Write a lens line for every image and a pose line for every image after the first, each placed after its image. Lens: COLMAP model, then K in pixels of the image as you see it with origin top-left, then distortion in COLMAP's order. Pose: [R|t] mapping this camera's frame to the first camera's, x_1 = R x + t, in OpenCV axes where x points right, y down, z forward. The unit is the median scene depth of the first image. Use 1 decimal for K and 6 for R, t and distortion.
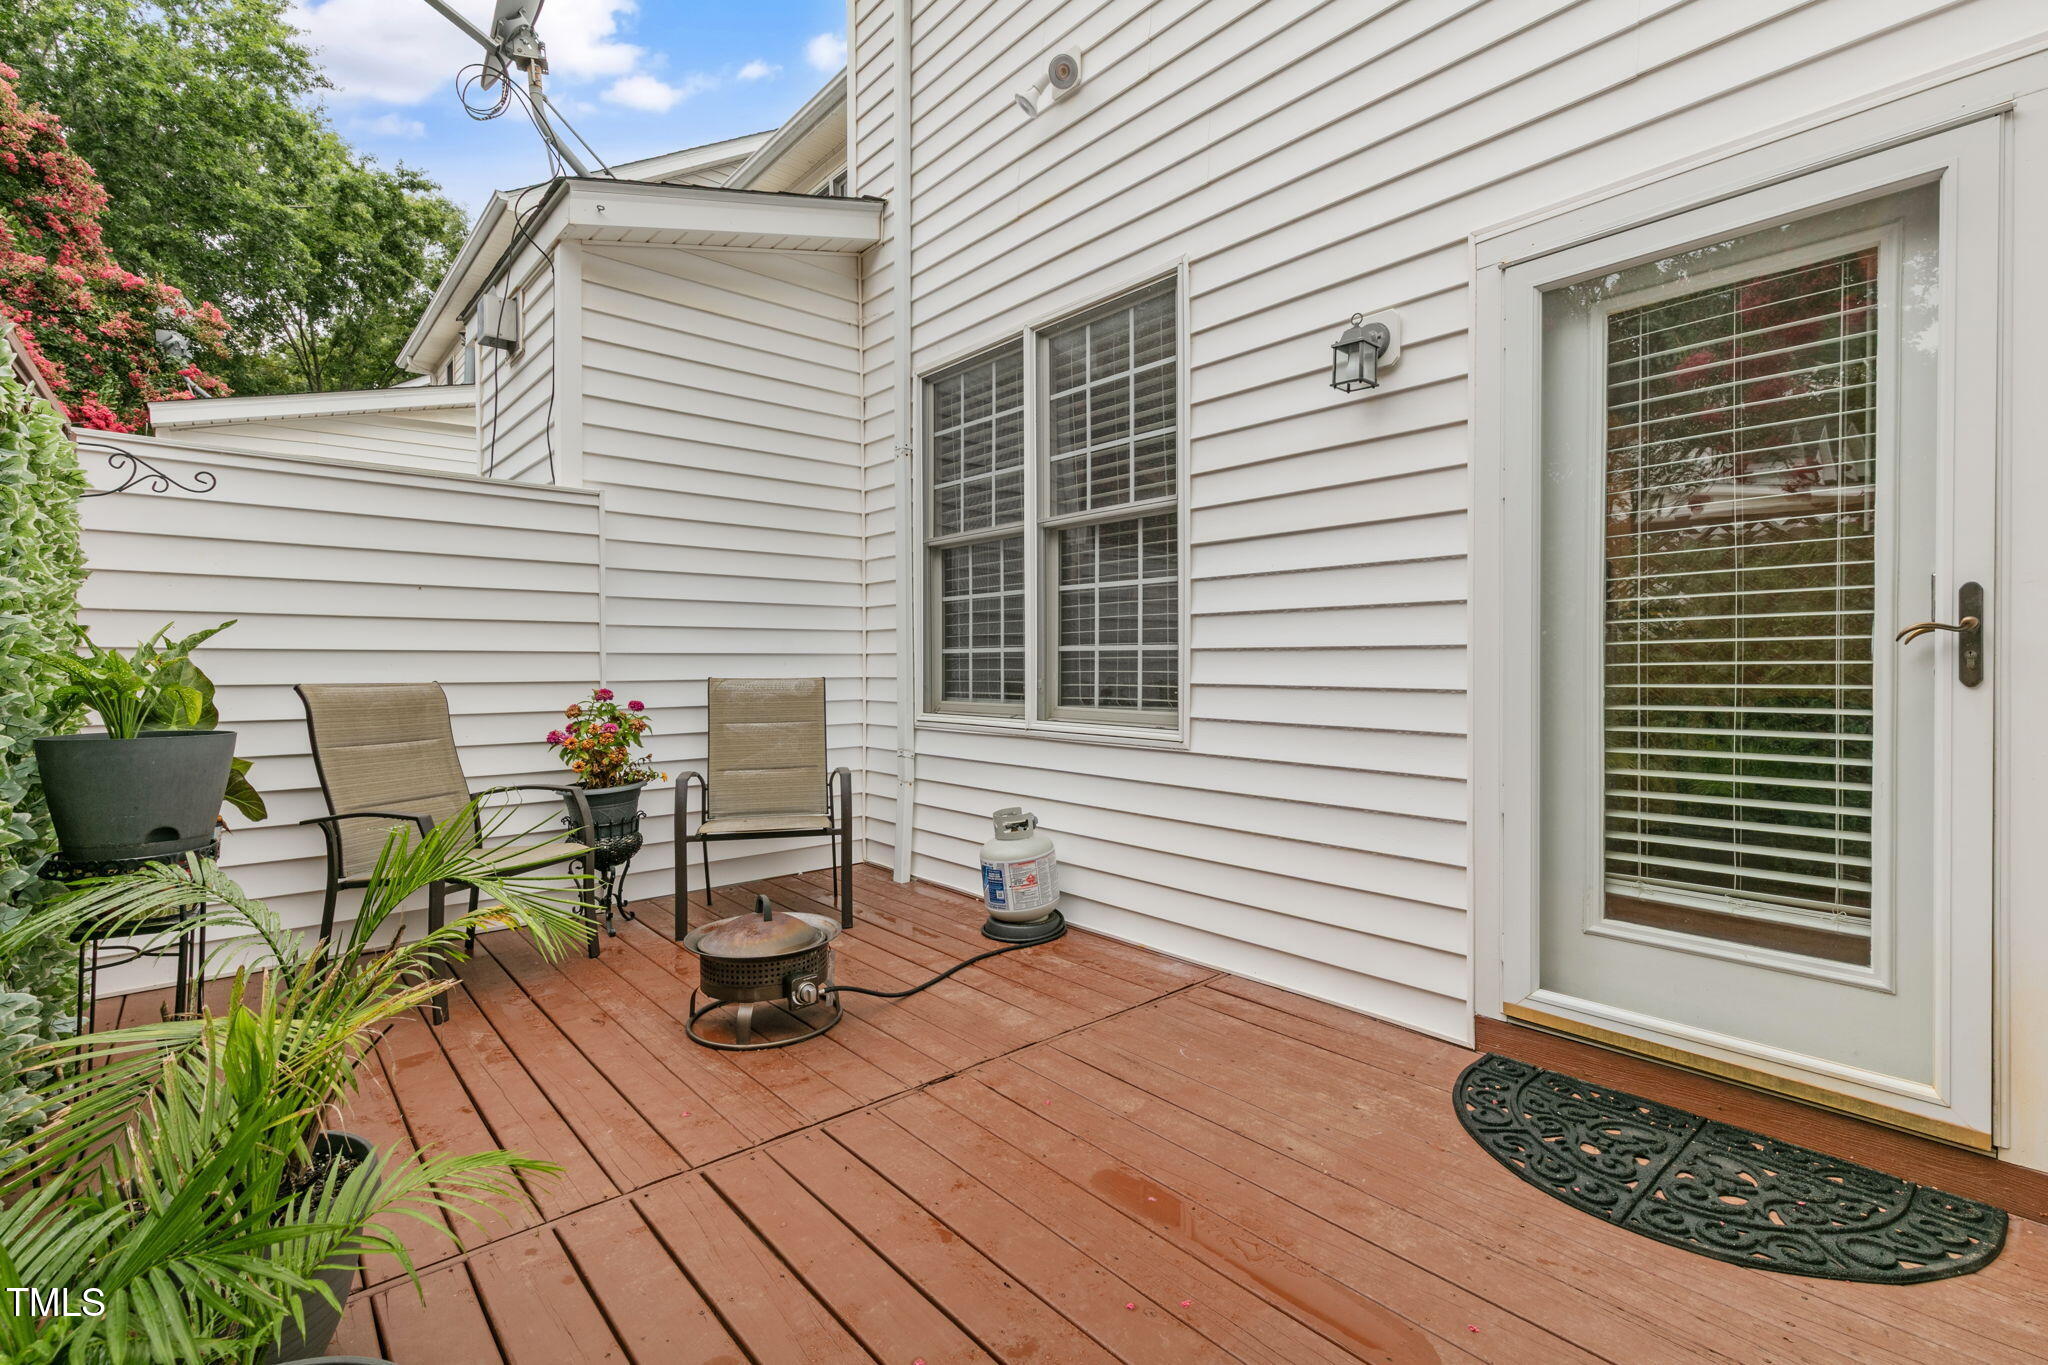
lens RADIAL K [[961.5, 0, 1020.1], [0, 961.5, 681.8], [0, 0, 1]] dist [-0.006330, 0.000783]
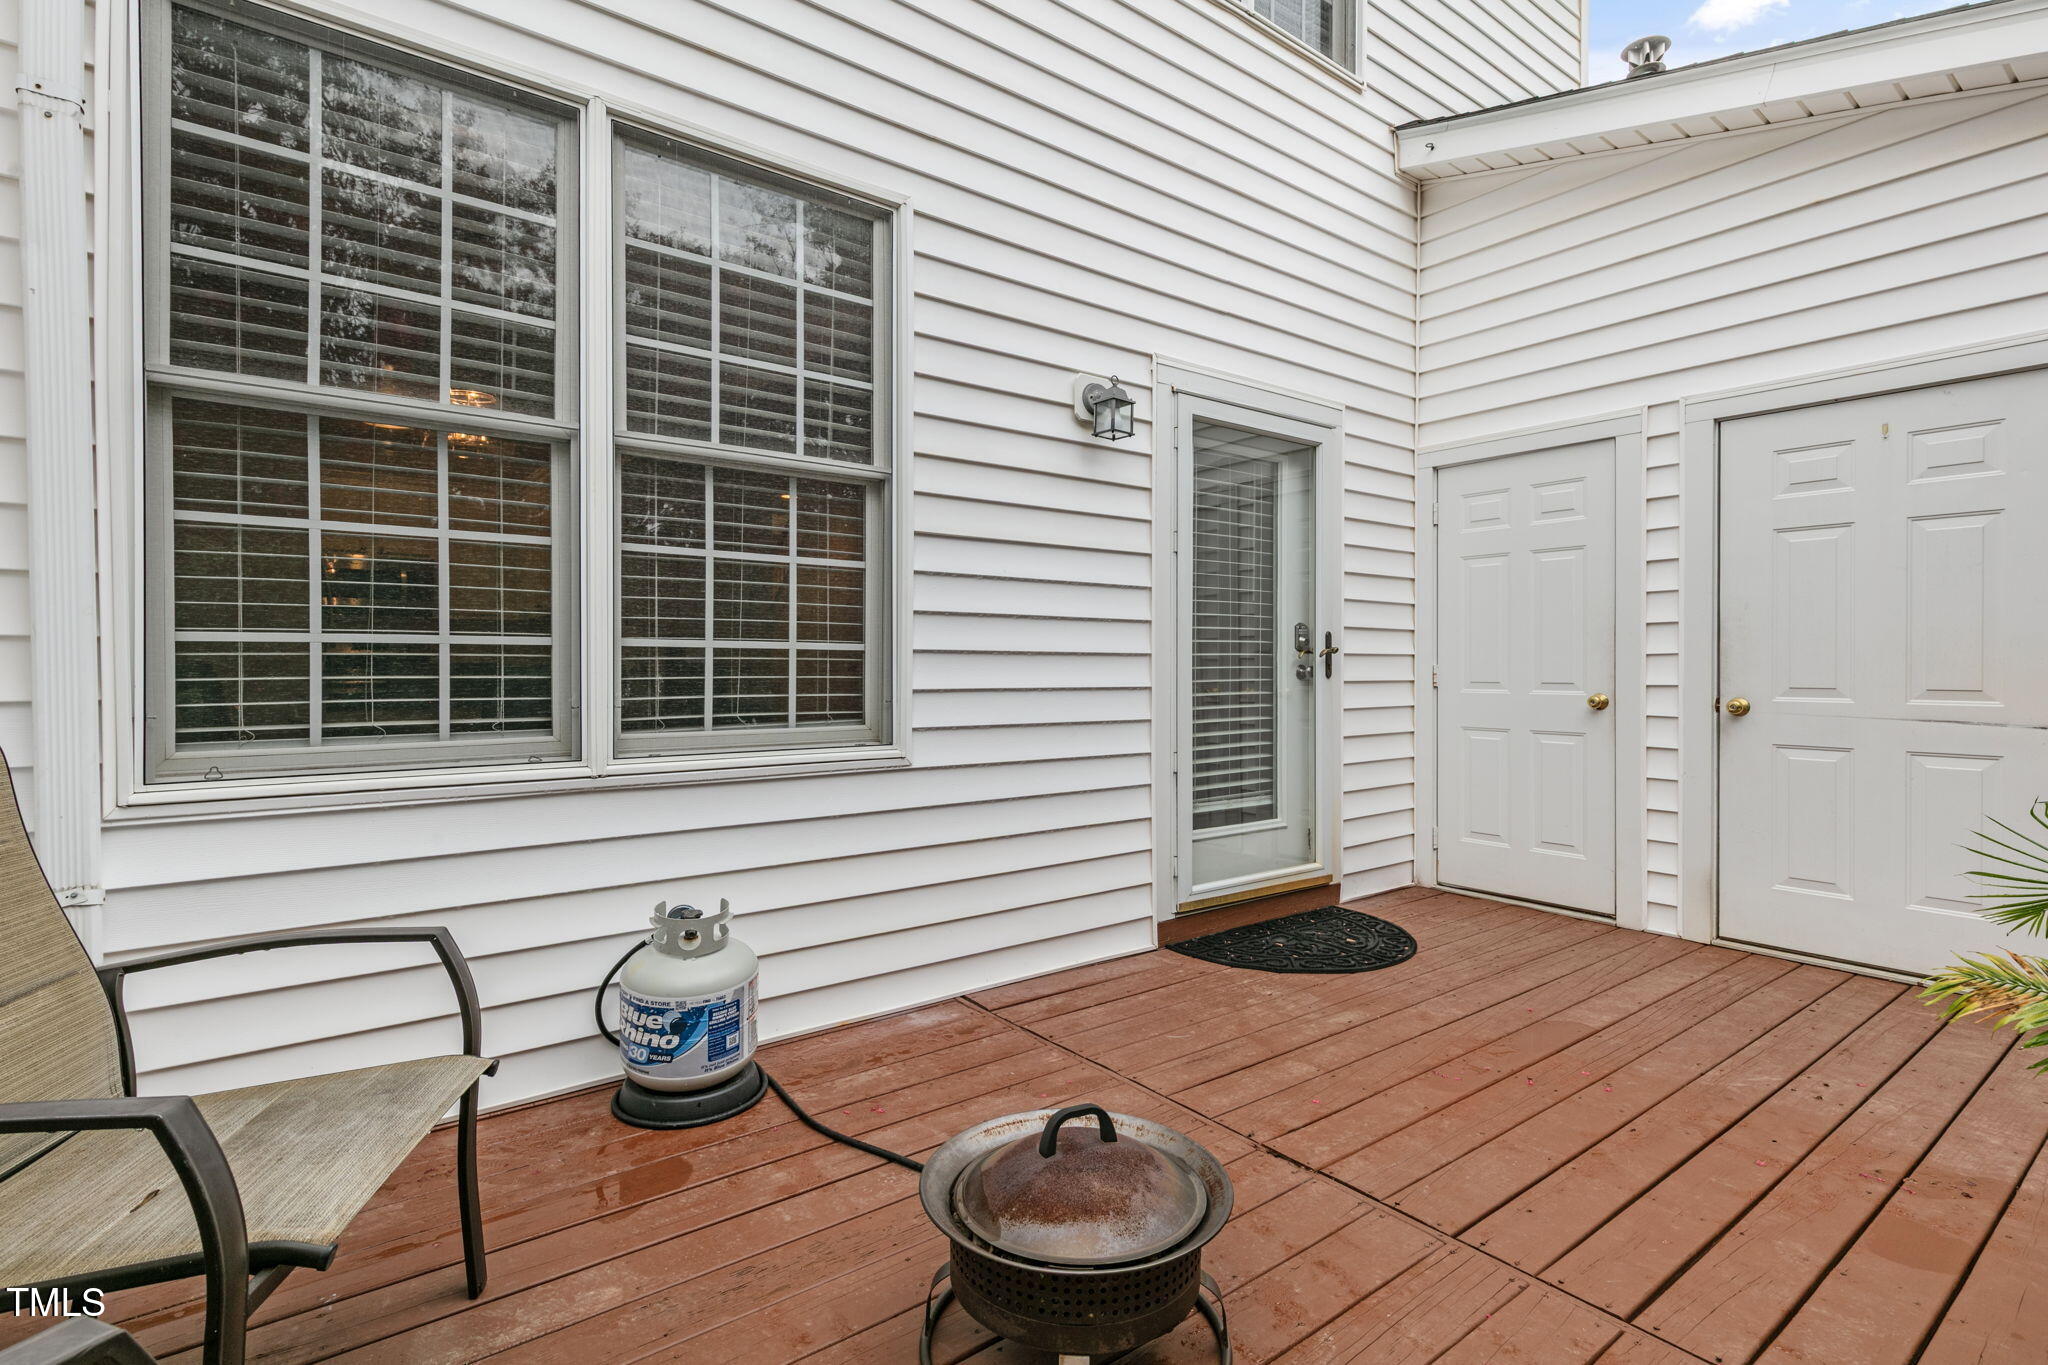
lens RADIAL K [[941.4, 0, 1016.5], [0, 941.4, 665.4], [0, 0, 1]] dist [0.013596, 0.000116]
pose [[0.065497, -0.003109, 0.997848, -0.676188], [0.014653, 0.999890, 0.002153, -0.020375], [-0.997745, 0.014480, 0.065536, 0.850582]]
